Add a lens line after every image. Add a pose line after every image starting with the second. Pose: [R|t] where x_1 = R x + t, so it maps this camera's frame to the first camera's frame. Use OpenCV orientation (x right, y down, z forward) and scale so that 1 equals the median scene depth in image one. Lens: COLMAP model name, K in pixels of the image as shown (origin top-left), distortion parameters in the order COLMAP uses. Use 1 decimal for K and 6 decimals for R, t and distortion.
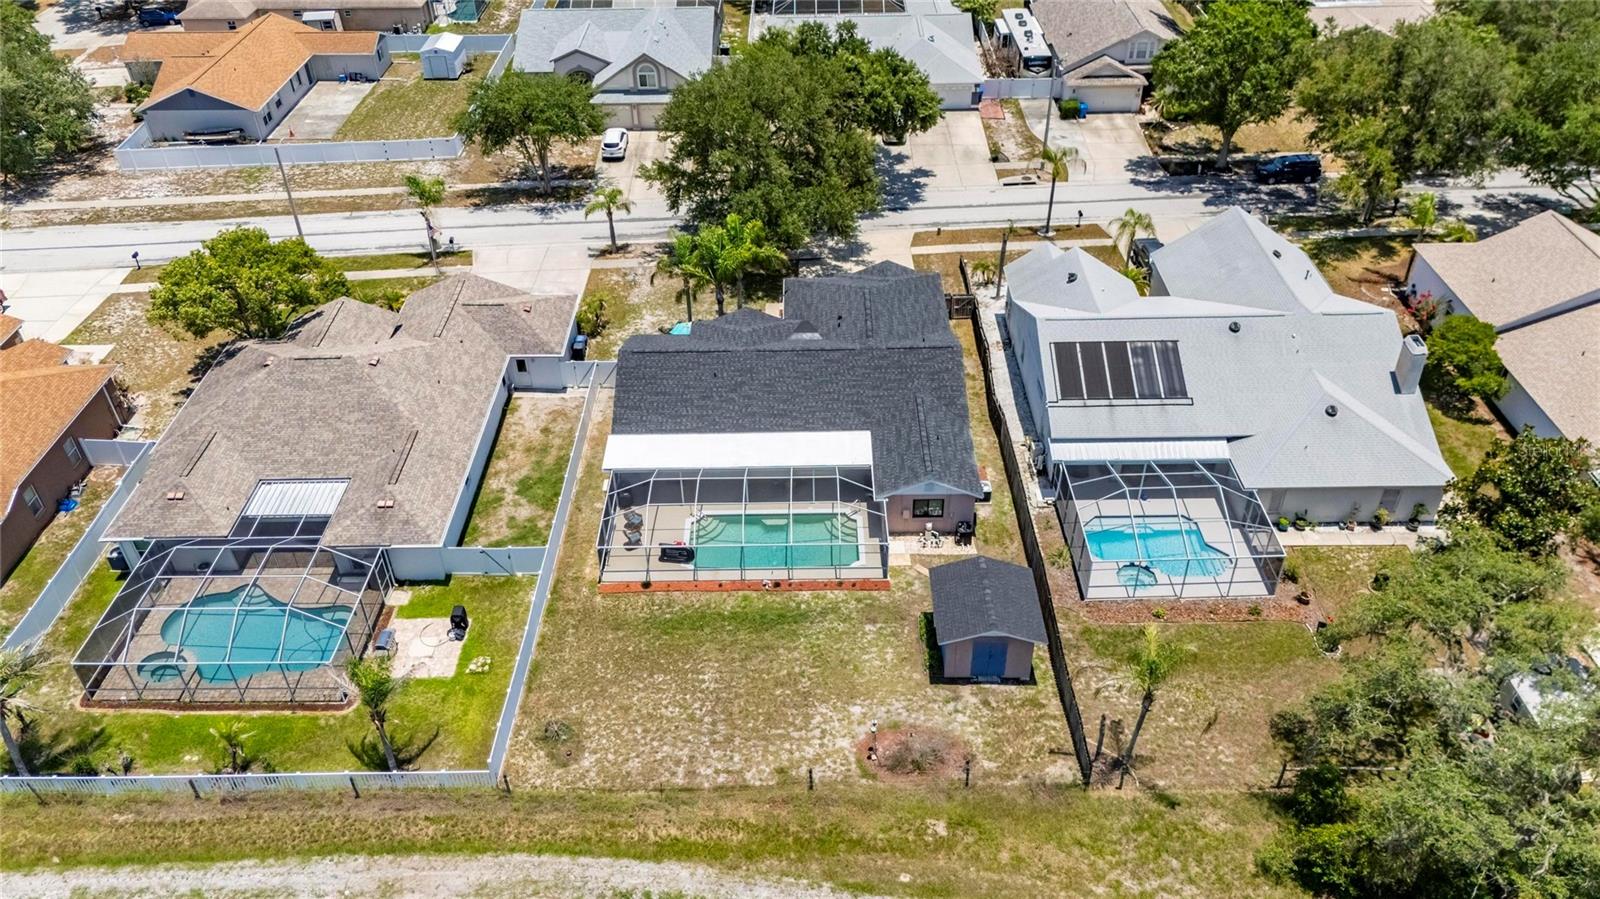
lens RADIAL K [[1178.0, 0, 800.0], [0, 1178.0, 449.5], [0, 0, 1]] dist [0.065325, -0.062626]
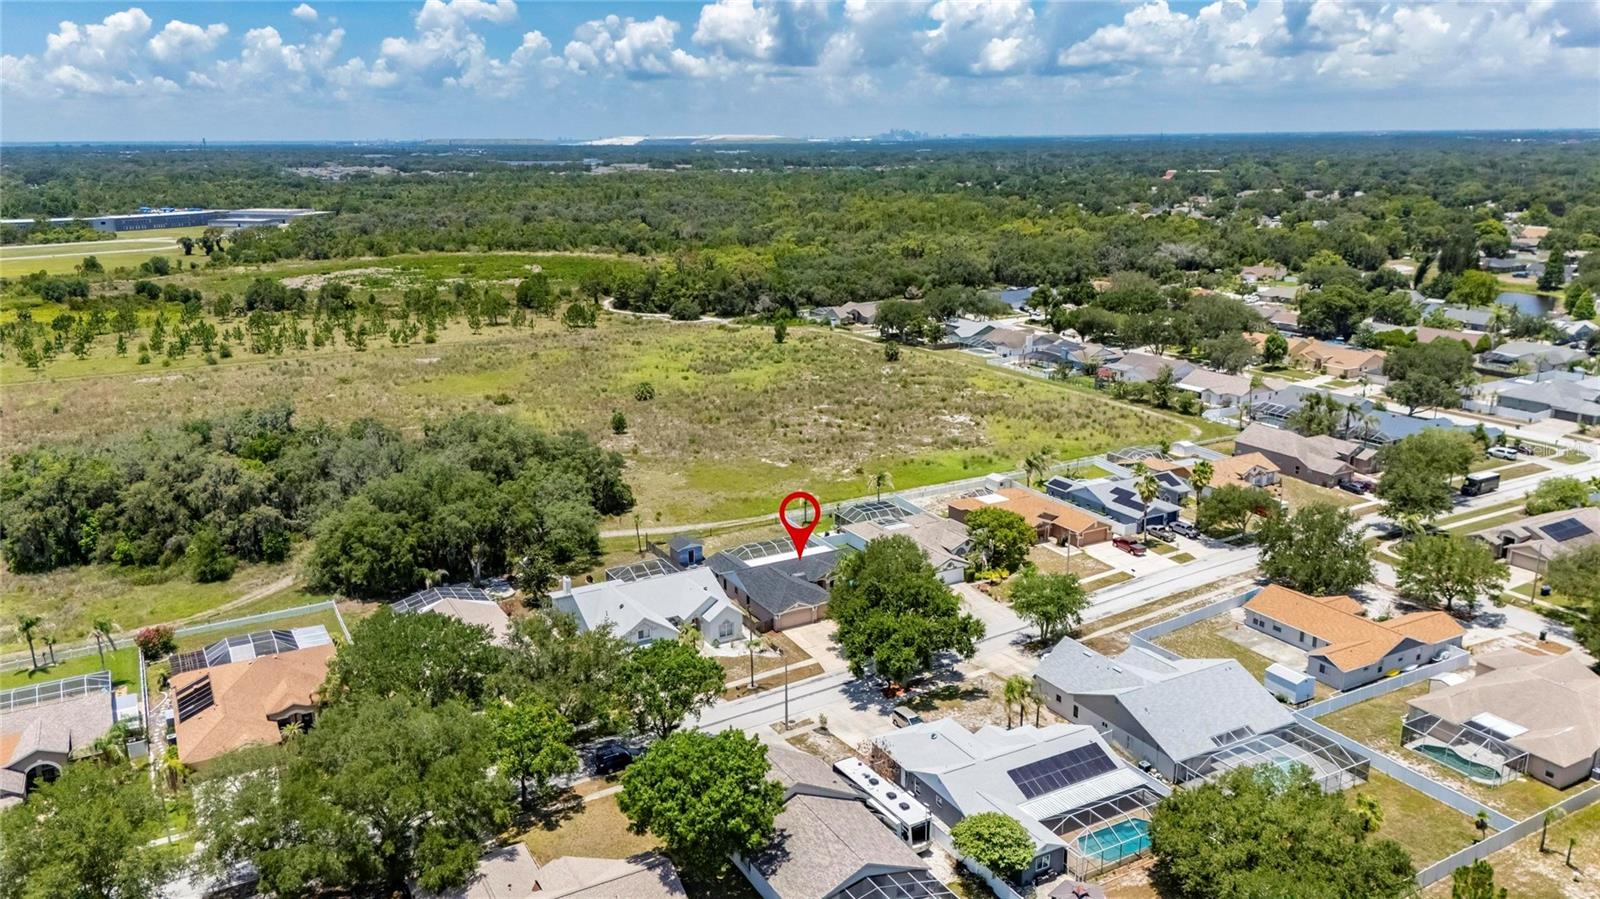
lens RADIAL K [[1171.2, 0, 796.8], [0, 1171.2, 440.5], [0, 0, 1]] dist [0.129023, -0.230480]
pose [[-0.872931, 0.146630, -0.465286, 1.168499], [-0.276449, 0.637162, 0.719445, -2.149179], [0.401955, 0.756653, -0.515662, 2.180870]]
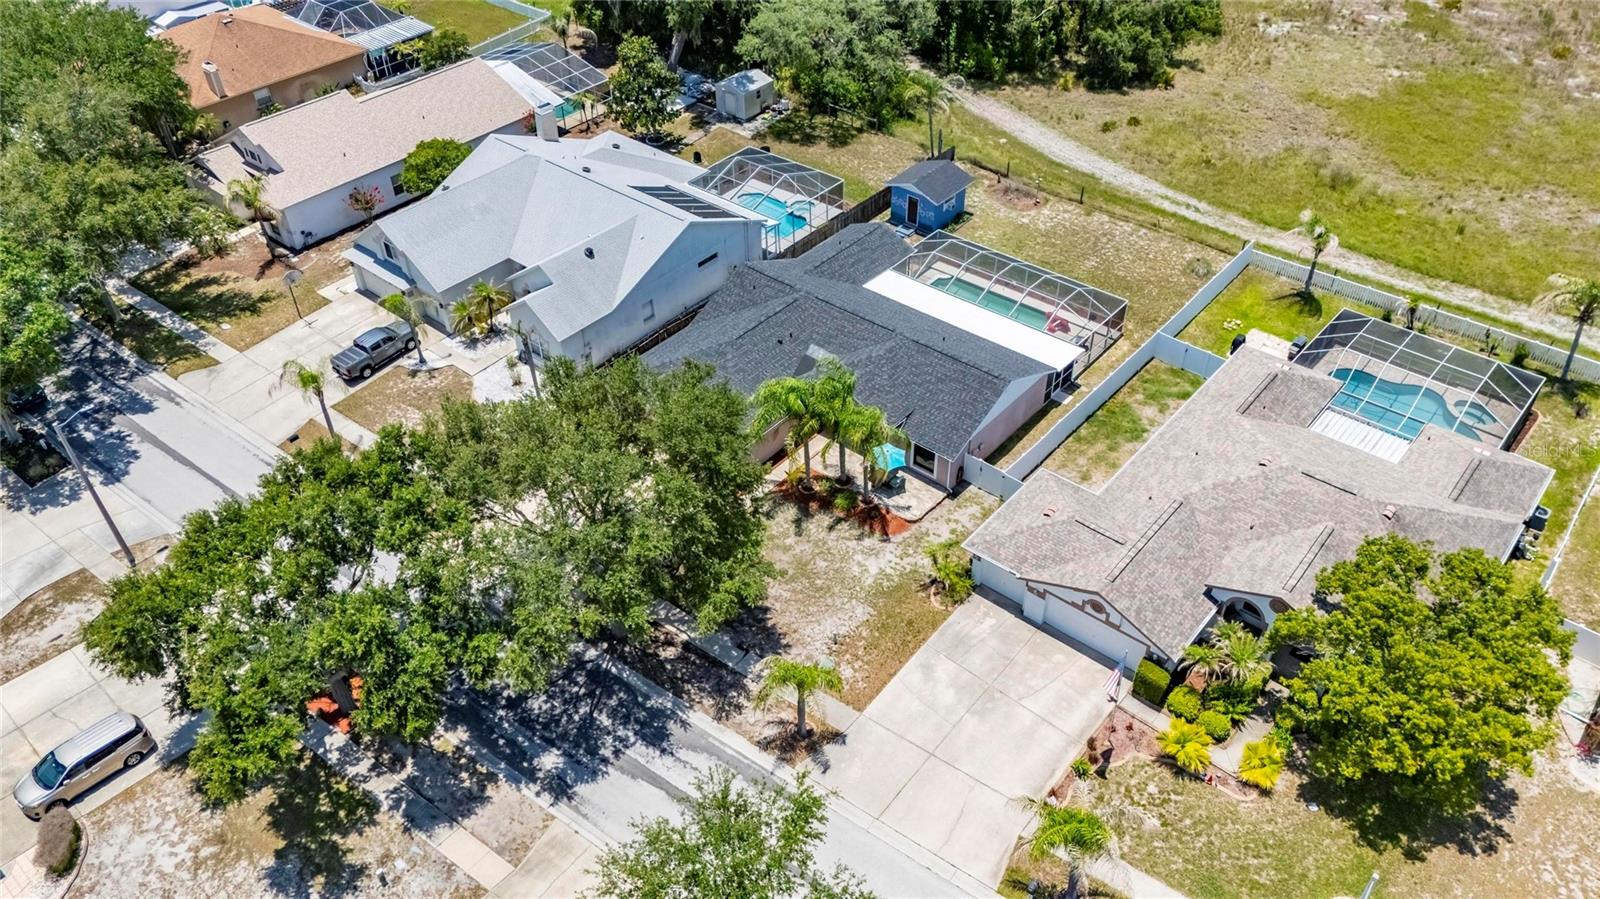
lens RADIAL K [[1178.0, 0, 800.0], [0, 1178.0, 449.5], [0, 0, 1]] dist [0.065325, -0.062626]
pose [[-0.761872, -0.393338, 0.514622, -0.545727], [0.414730, 0.314059, 0.854029, -0.966841], [-0.497544, 0.864090, -0.076144, 1.234204]]
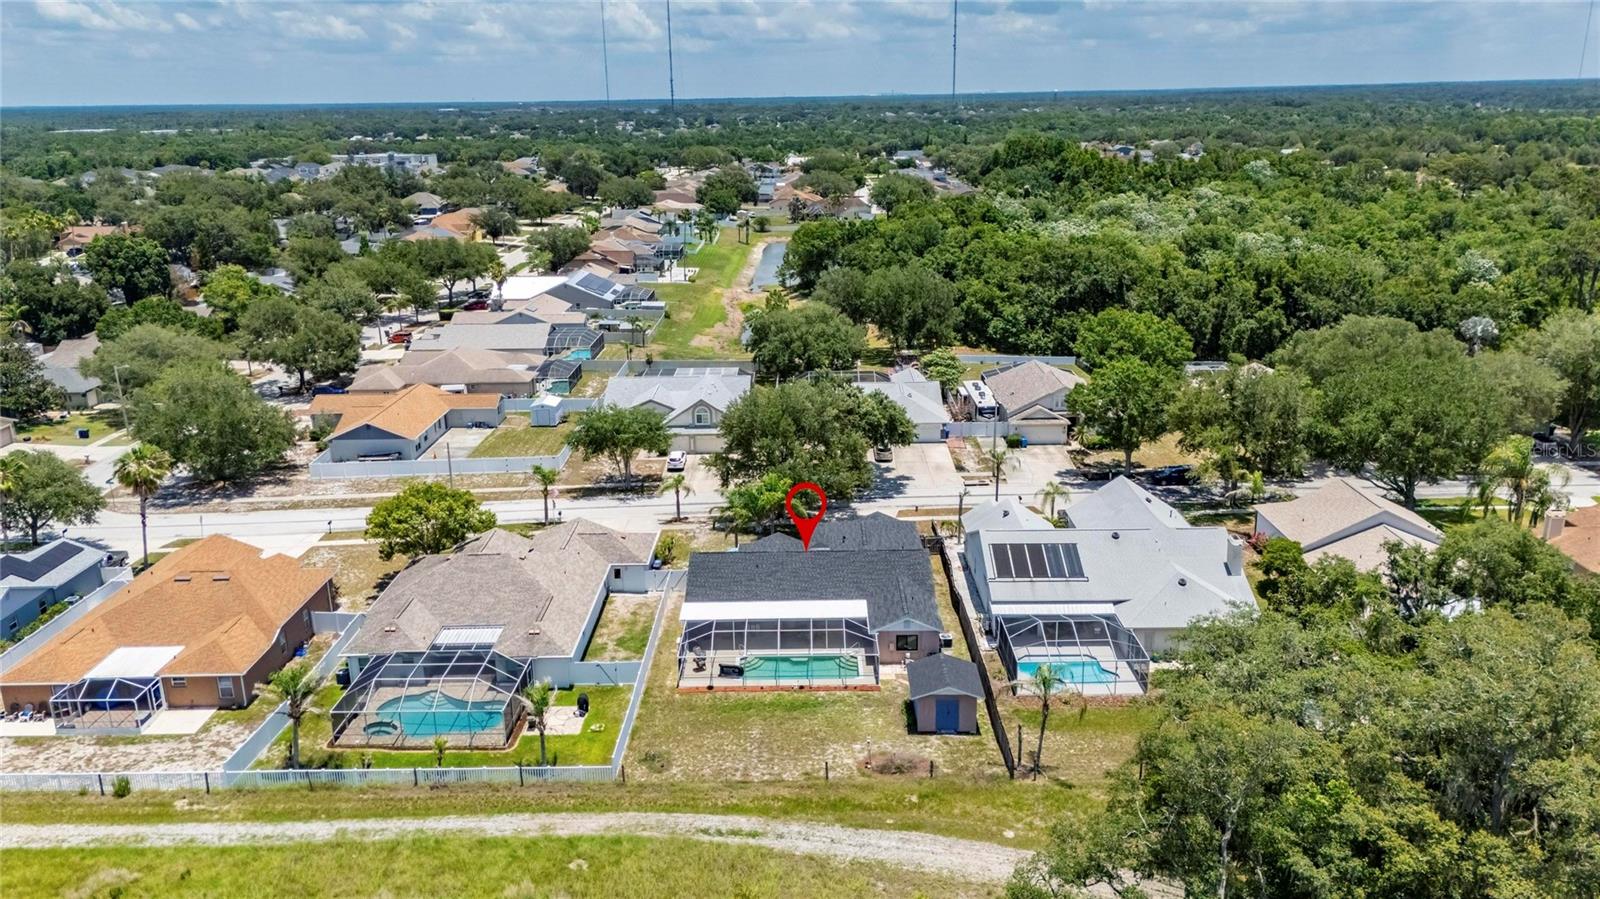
lens RADIAL K [[1174.9, 0, 798.7], [0, 1174.9, 440.4], [0, 0, 1]] dist [0.073575, -0.060854]
pose [[0.999975, 0.001952, -0.006766, -0.012371], [-0.004255, 0.933036, -0.359758, 0.310994], [0.005610, 0.359778, 0.933021, -0.394919]]
